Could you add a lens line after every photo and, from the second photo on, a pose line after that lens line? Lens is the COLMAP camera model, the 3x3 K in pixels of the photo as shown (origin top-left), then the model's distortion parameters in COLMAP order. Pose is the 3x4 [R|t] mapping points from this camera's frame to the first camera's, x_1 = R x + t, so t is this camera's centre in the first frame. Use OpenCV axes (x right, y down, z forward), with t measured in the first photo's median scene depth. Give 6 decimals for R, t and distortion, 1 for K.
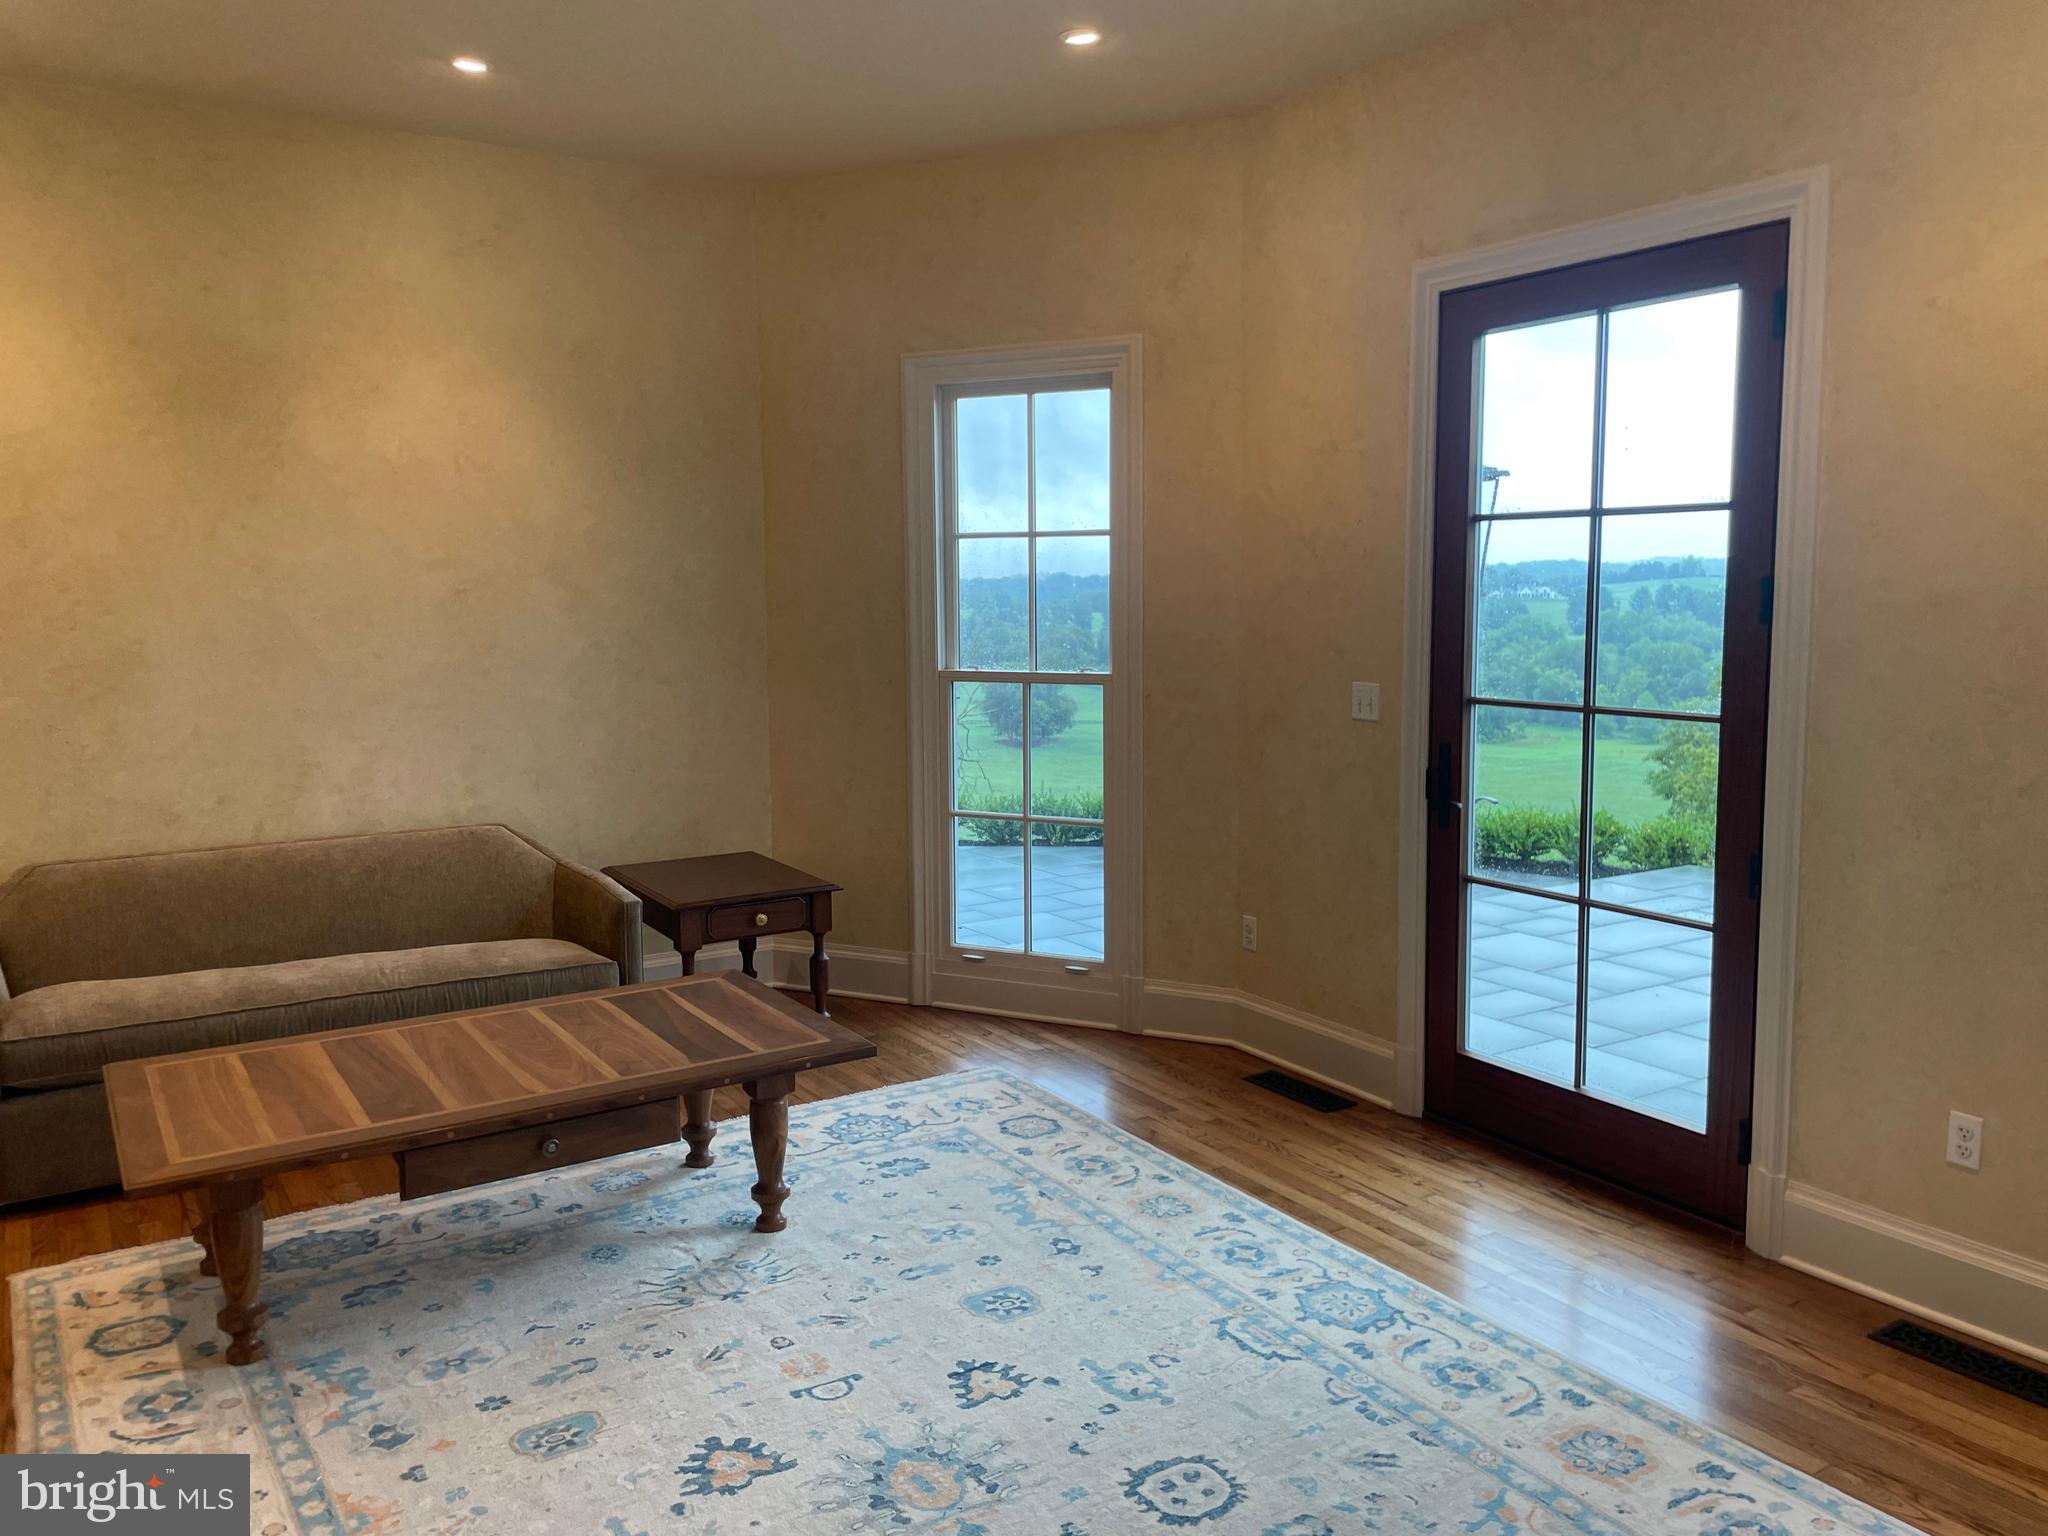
lens RADIAL K [[1592.2, 0, 1024.0], [0, 1592.2, 768.0], [0, 0, 1]] dist [0.005079, -0.003853]
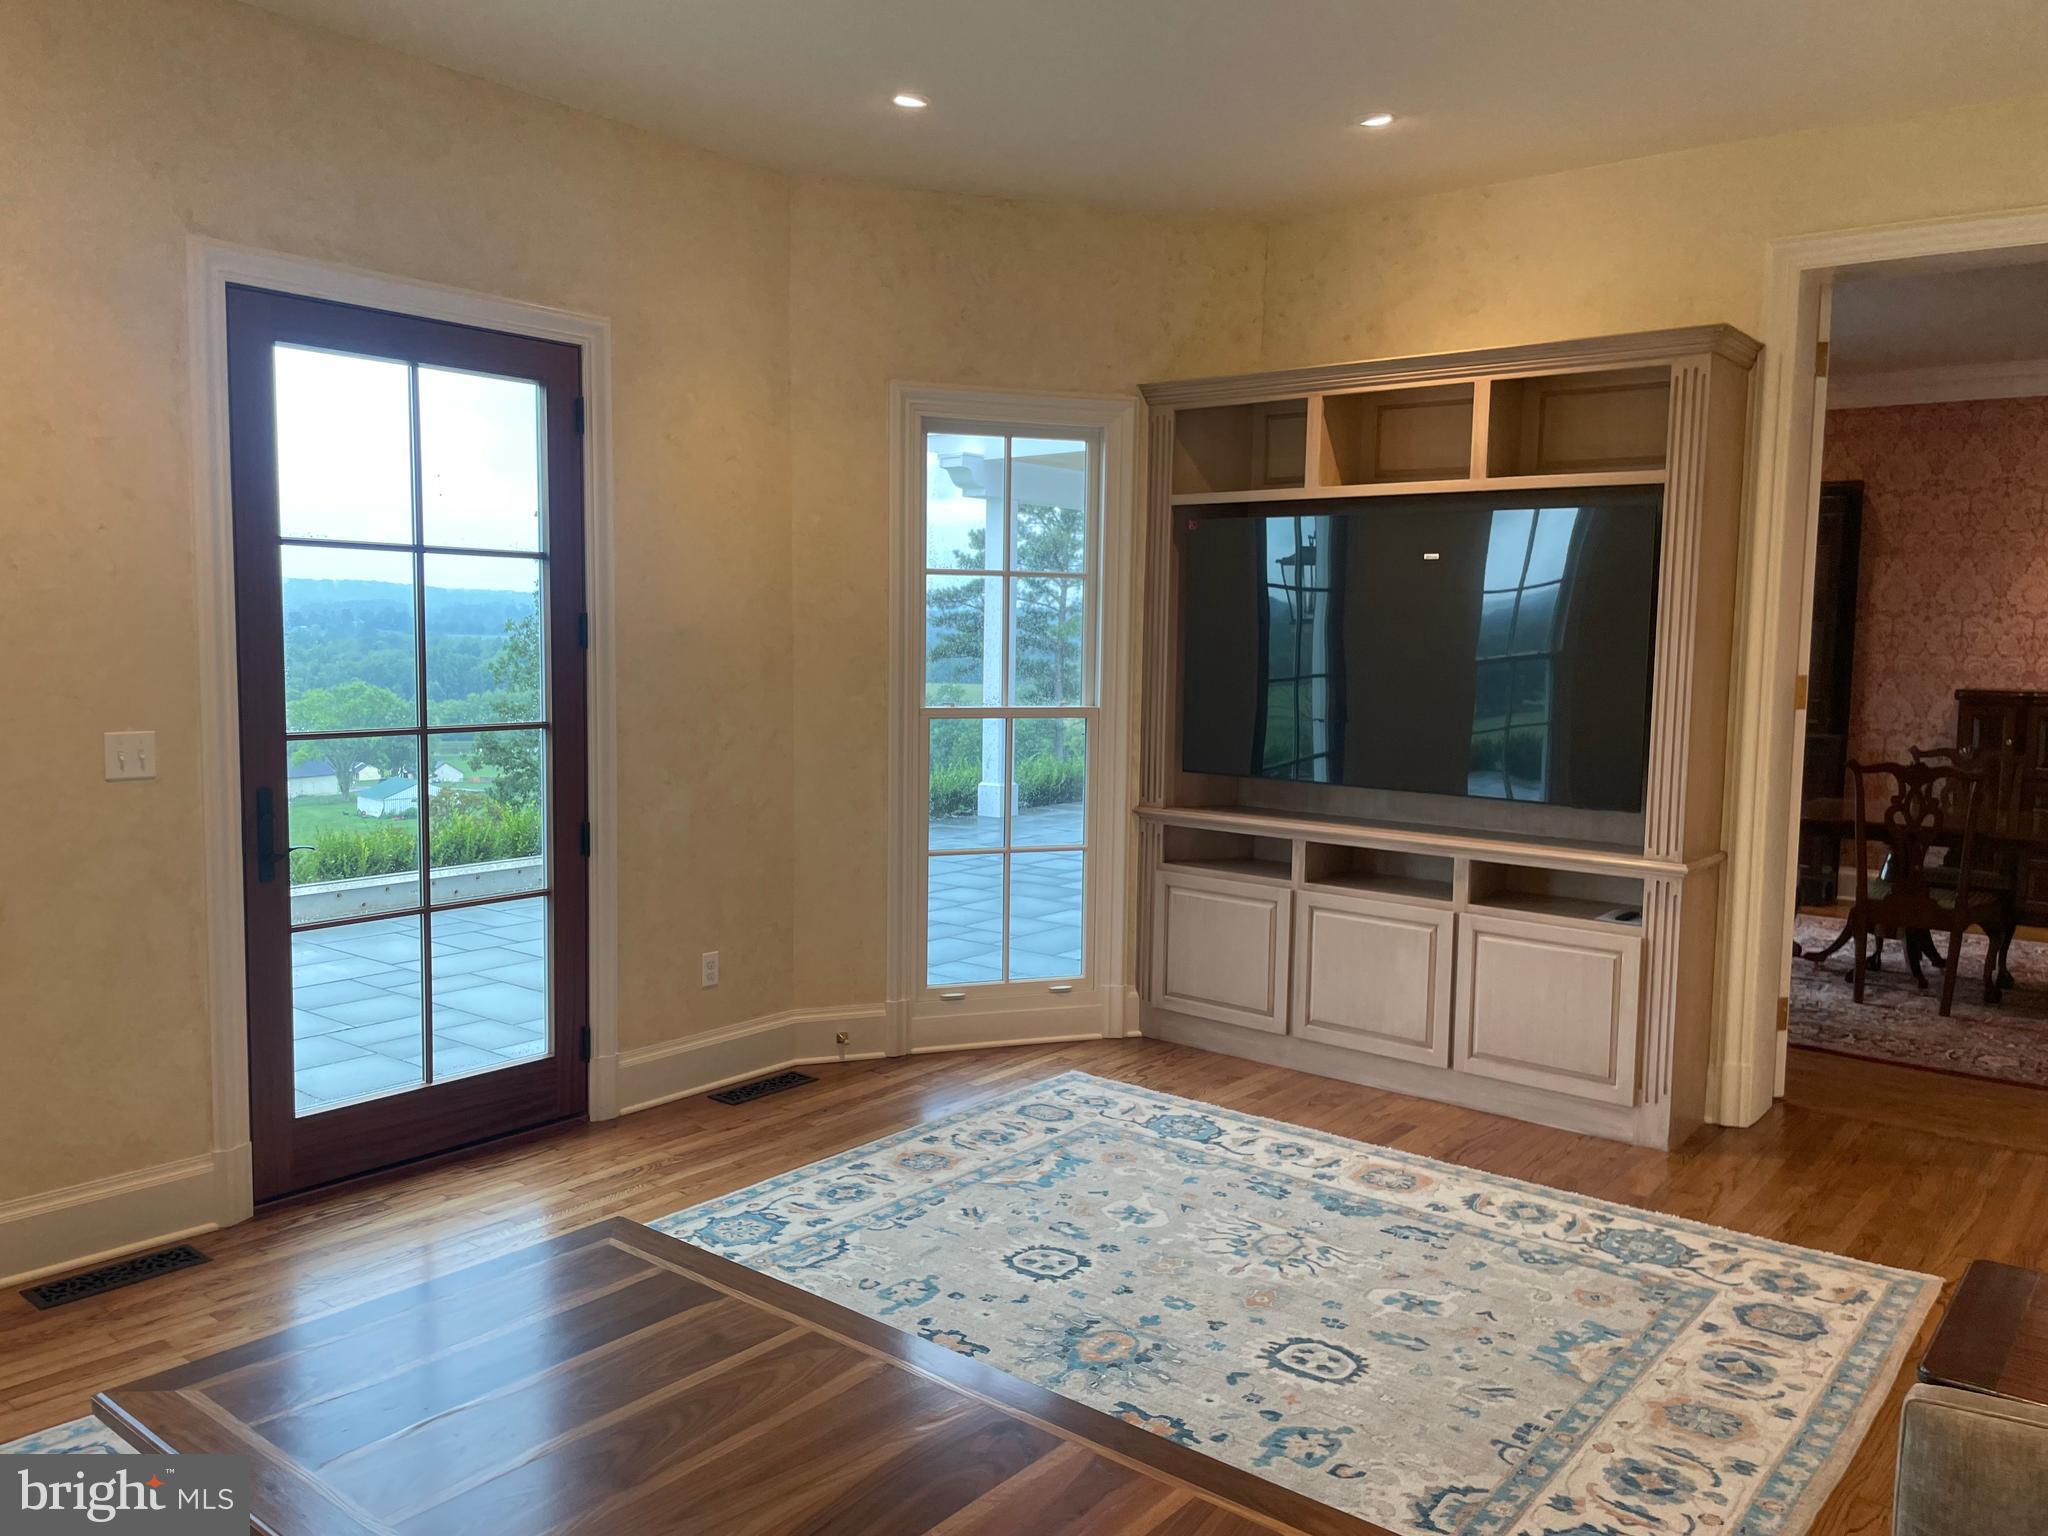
lens RADIAL K [[1587.0, 0, 1051.2], [0, 1587.0, 773.8], [0, 0, 1]] dist [0.040653, -0.006907]
pose [[-0.354083, -0.092166, 0.930661, -0.881283], [0.091284, 0.986974, 0.132473, -0.122609], [-0.930748, 0.131861, -0.341058, 1.062080]]
